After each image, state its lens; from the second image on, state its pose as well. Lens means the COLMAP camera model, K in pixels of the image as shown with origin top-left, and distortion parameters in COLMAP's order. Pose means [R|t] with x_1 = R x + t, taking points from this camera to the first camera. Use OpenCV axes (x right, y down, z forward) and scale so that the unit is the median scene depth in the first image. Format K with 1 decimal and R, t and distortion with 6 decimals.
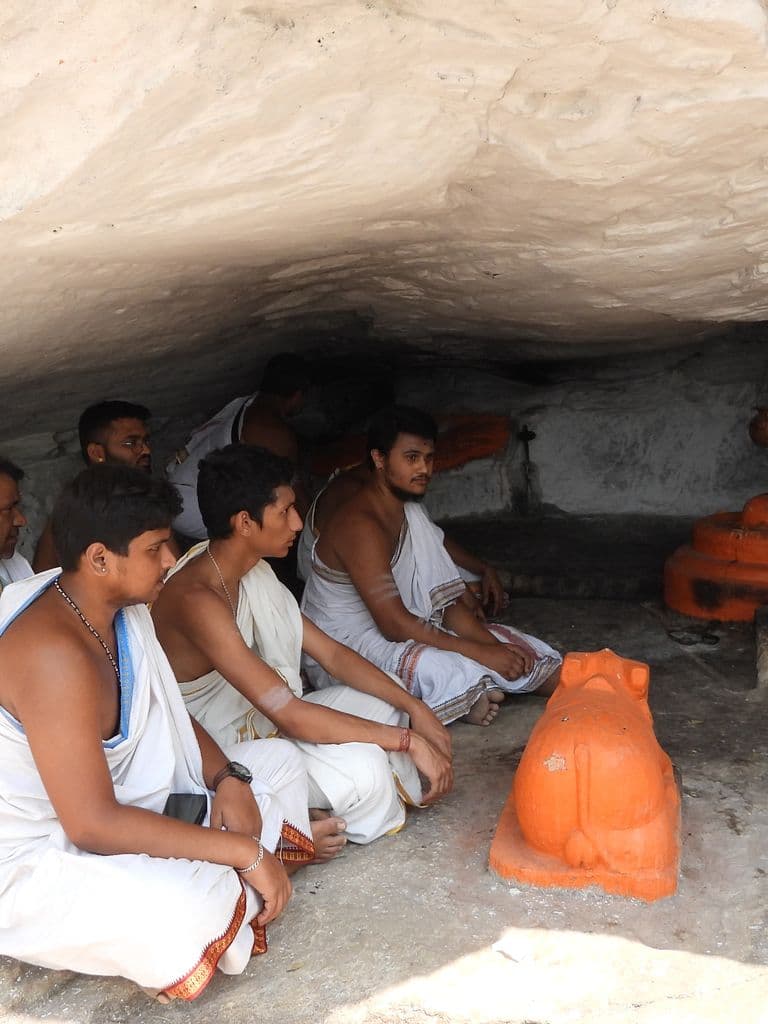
lens RADIAL K [[1303.5, 0, 384.0], [0, 1303.5, 512.0], [0, 0, 1]] dist [-0.007796, 0.026787]
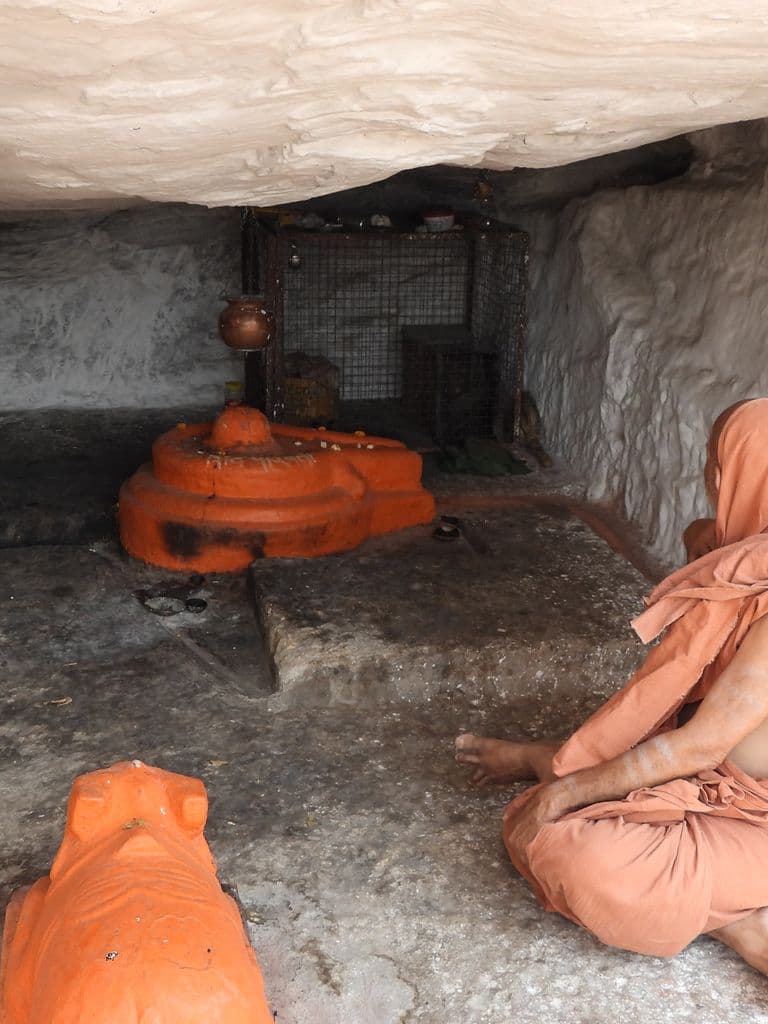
lens RADIAL K [[1303.5, 0, 384.0], [0, 1303.5, 512.0], [0, 0, 1]] dist [-0.007796, 0.026787]
pose [[0.886894, -0.090119, 0.453098, -0.001354], [0.022917, 0.988163, 0.151683, -0.072119], [-0.461405, -0.124143, 0.878461, 0.246940]]
